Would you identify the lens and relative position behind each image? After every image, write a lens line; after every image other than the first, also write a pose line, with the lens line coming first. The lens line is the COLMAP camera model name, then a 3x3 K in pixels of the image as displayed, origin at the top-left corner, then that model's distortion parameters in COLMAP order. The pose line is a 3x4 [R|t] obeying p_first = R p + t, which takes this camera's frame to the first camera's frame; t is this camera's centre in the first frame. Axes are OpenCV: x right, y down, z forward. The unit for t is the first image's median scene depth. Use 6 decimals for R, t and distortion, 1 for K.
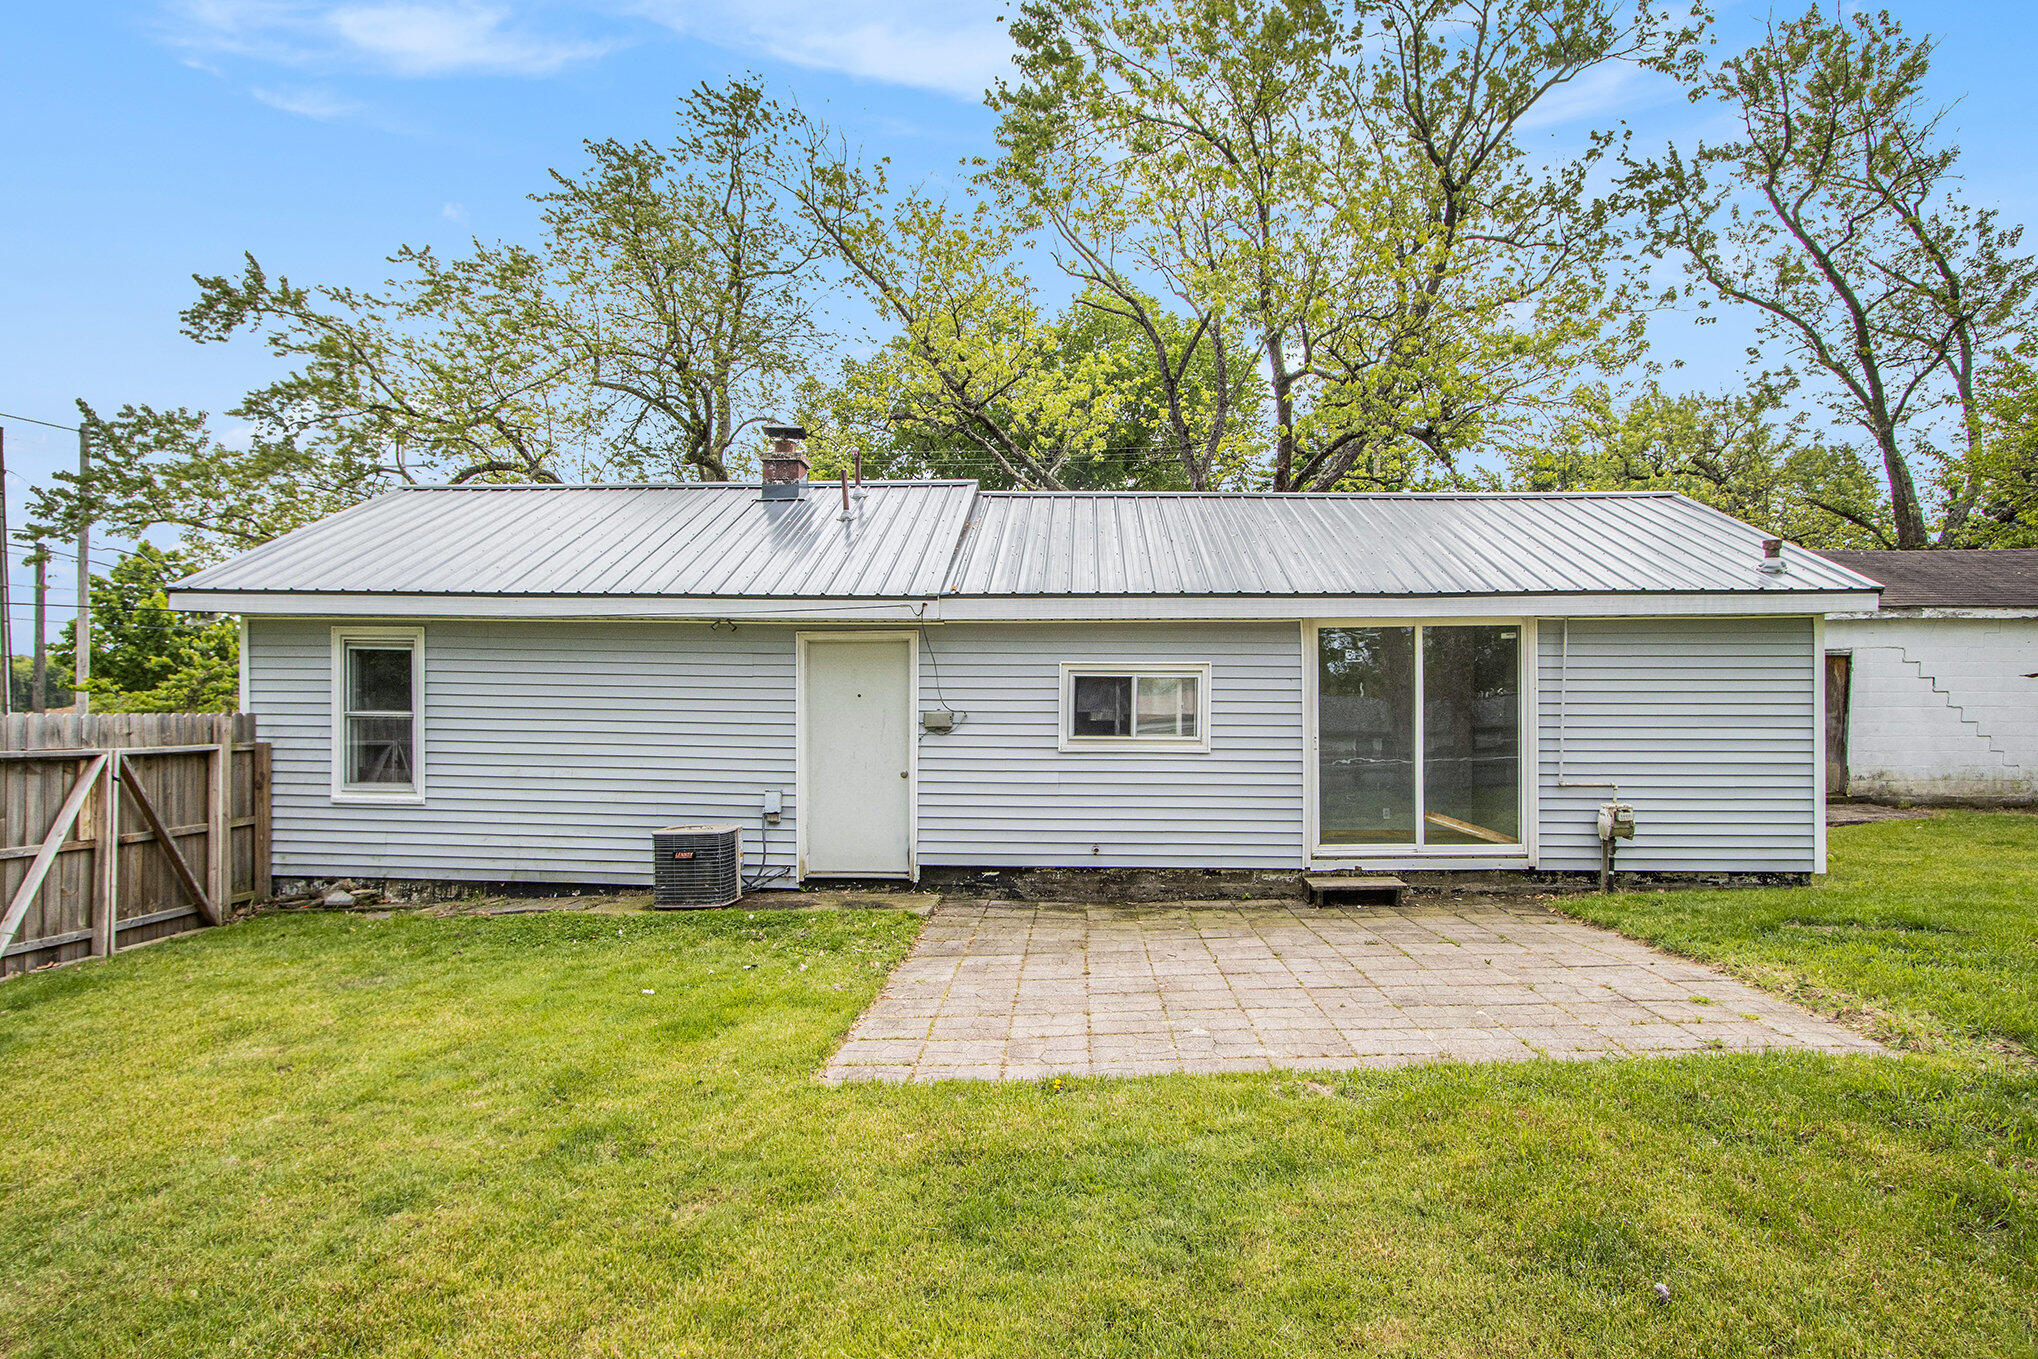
lens RADIAL K [[1113.3, 0, 1019.2], [0, 1113.3, 702.5], [0, 0, 1]] dist [-0.000085, 0.000067]
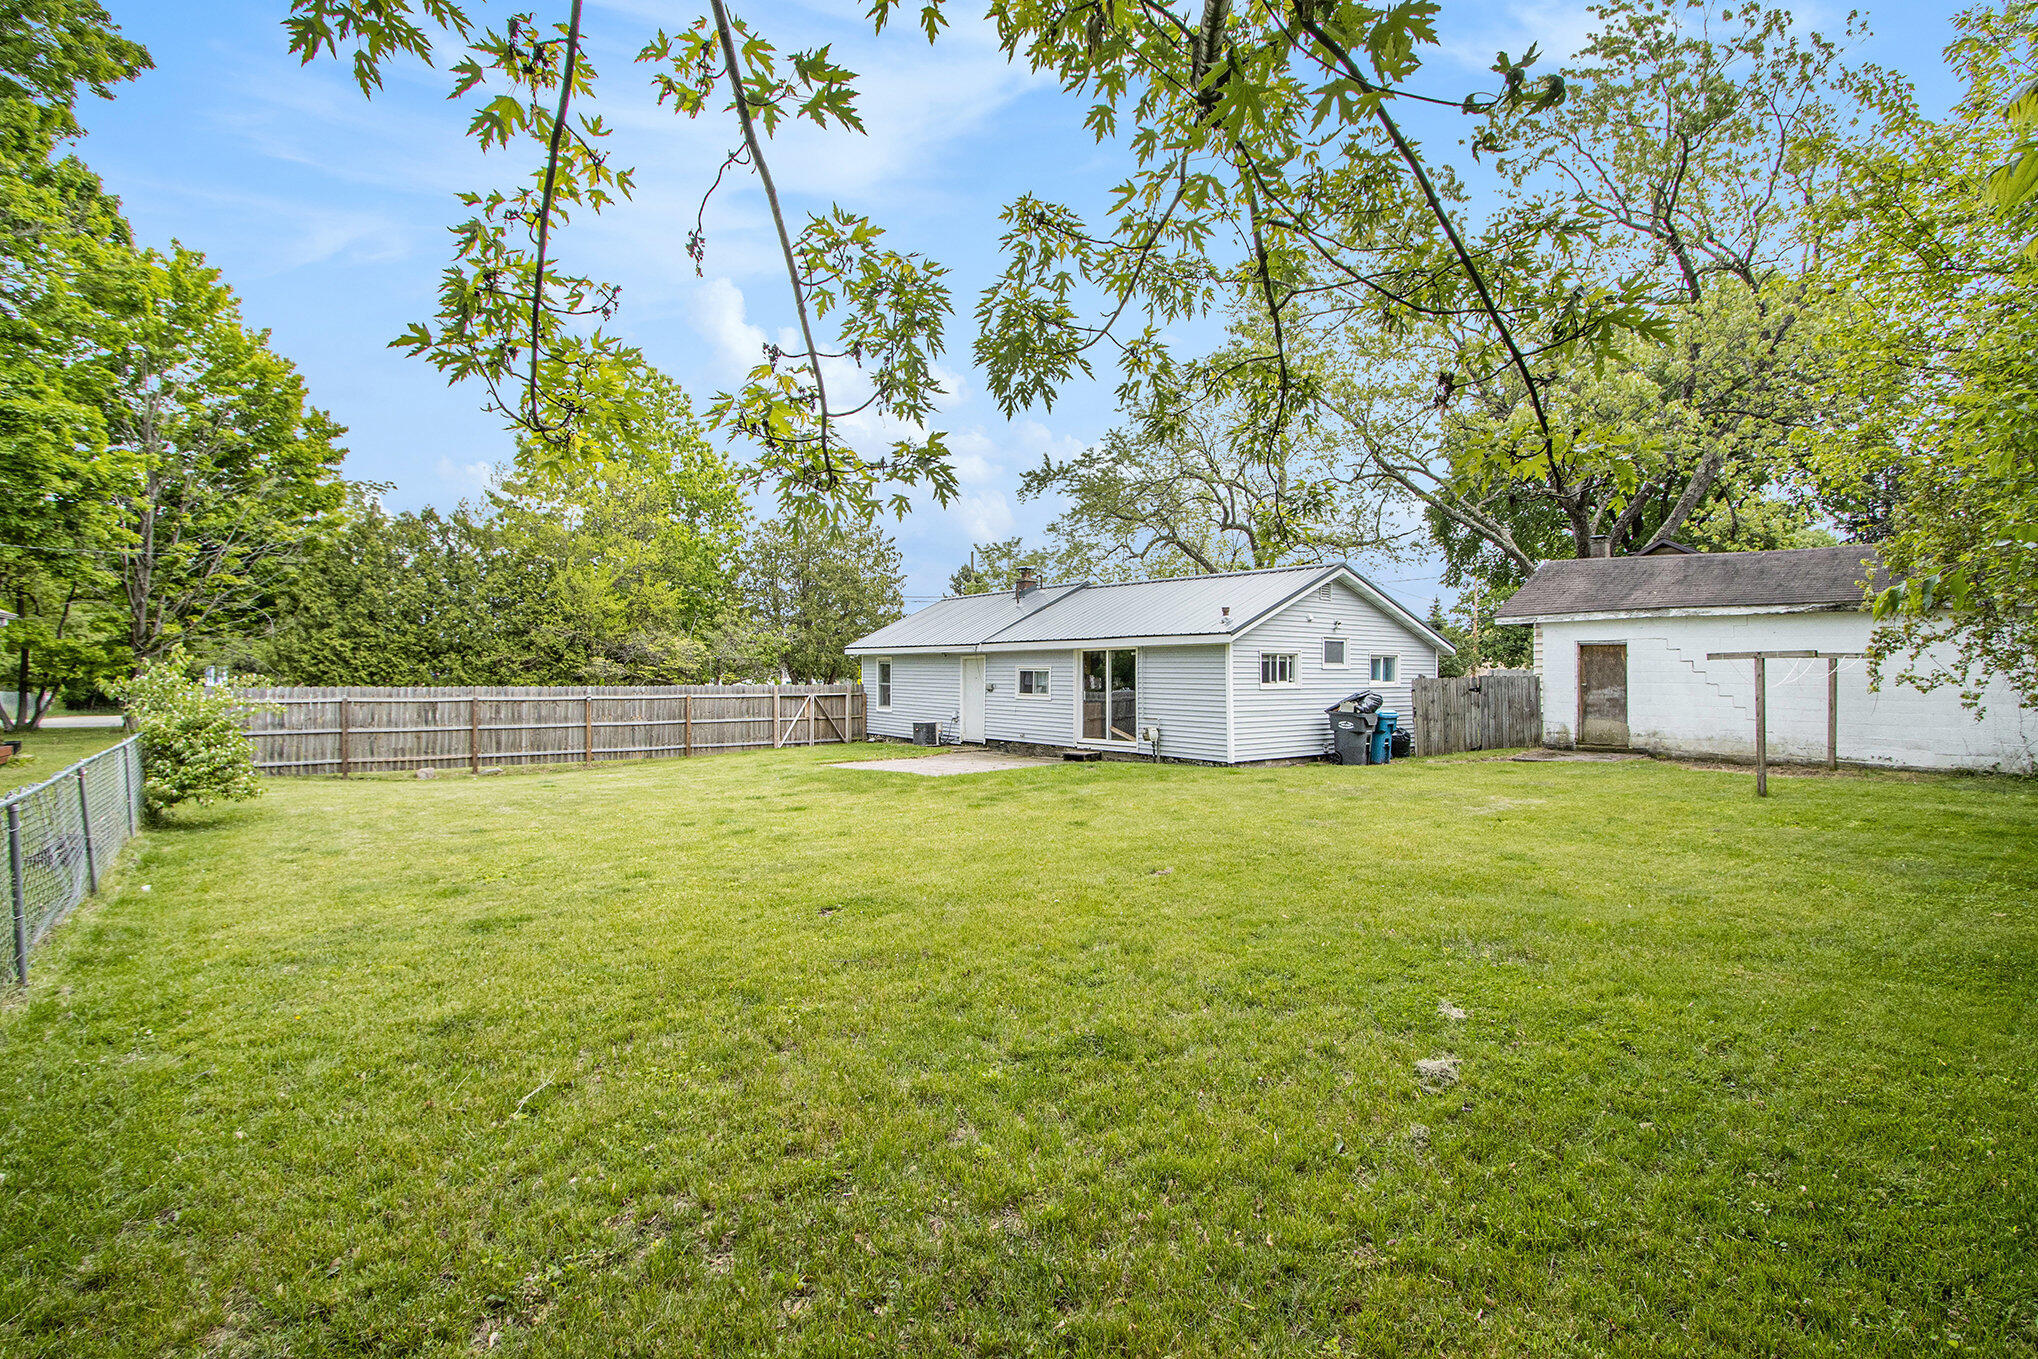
lens RADIAL K [[977.7, 0, 1023.3], [0, 977.7, 675.3], [0, 0, 1]] dist [-0.022383, 0.001028]
pose [[0.642120, -0.000475, -0.766604, 1.860431], [0.006063, 0.999972, 0.004459, -0.024079], [0.766580, -0.007512, 0.642105, -0.510203]]
